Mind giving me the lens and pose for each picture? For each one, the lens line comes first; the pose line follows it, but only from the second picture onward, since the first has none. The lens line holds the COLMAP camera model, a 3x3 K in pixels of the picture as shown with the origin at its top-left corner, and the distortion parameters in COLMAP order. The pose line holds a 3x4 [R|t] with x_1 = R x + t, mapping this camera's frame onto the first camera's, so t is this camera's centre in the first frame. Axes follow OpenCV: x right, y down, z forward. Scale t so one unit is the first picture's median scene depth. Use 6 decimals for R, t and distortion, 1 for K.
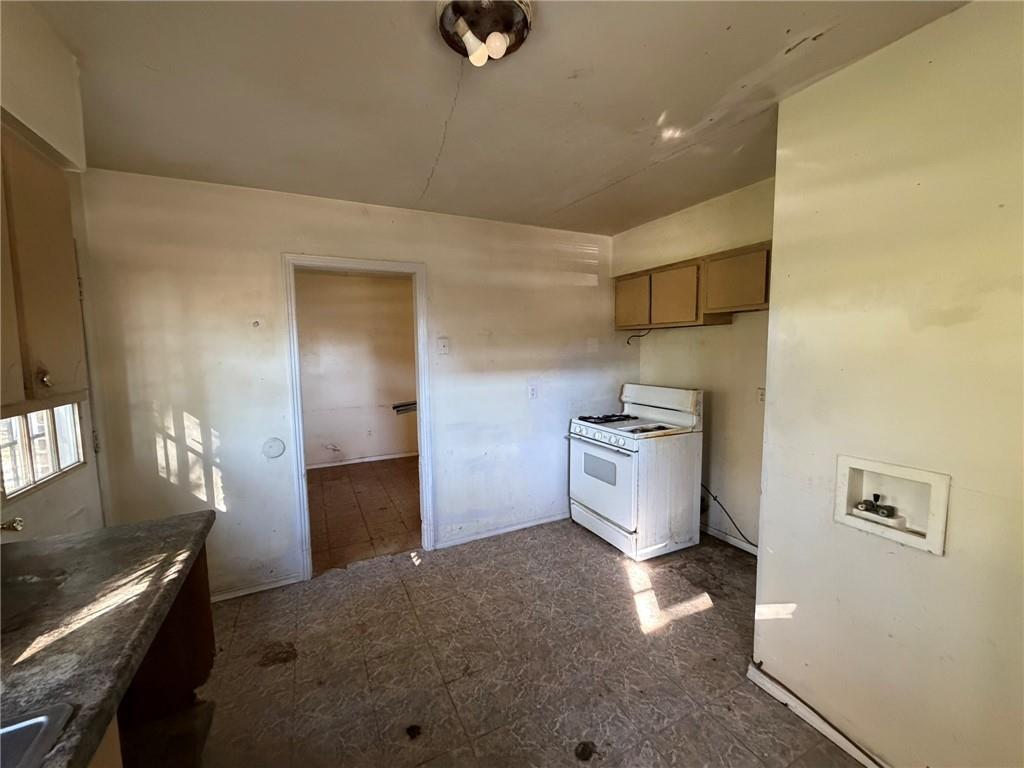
lens RADIAL K [[405.3, 0, 512.0], [0, 405.3, 384.0], [0, 0, 1]] dist [-0.000199, -0.000026]
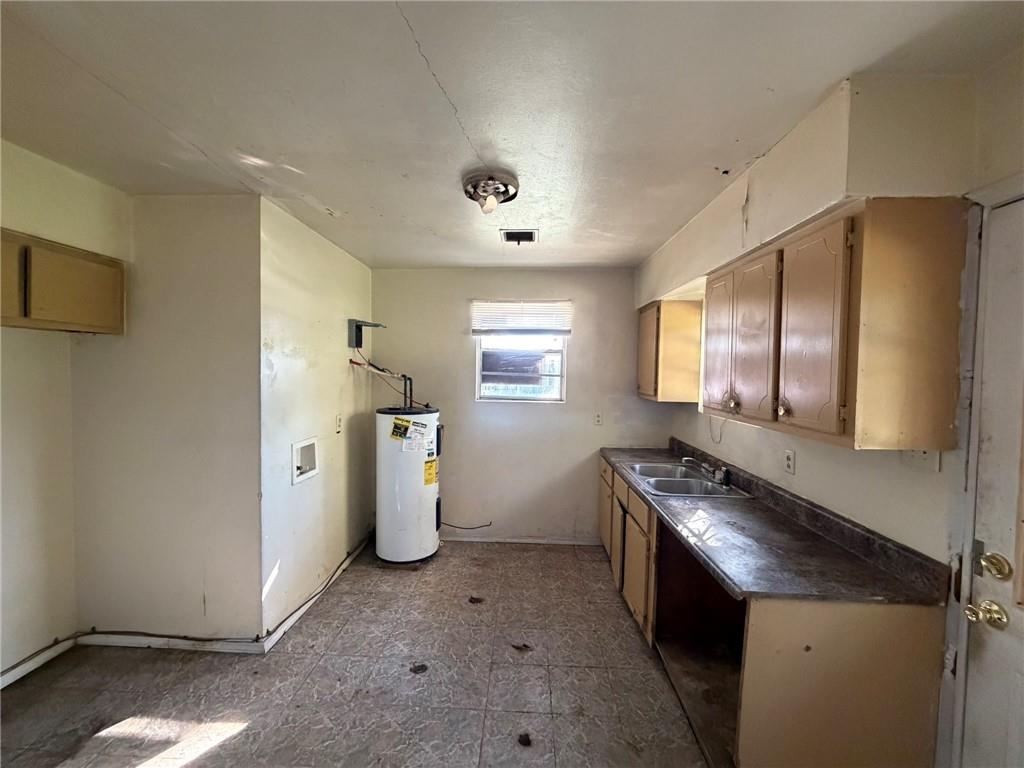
lens RADIAL K [[405.3, 0, 512.0], [0, 405.3, 384.0], [0, 0, 1]] dist [-0.000199, -0.000026]
pose [[-0.876110, -0.014942, 0.481880, -0.613868], [0.038013, 0.994267, 0.099942, -0.160450], [-0.480611, 0.105877, -0.870519, 1.586651]]
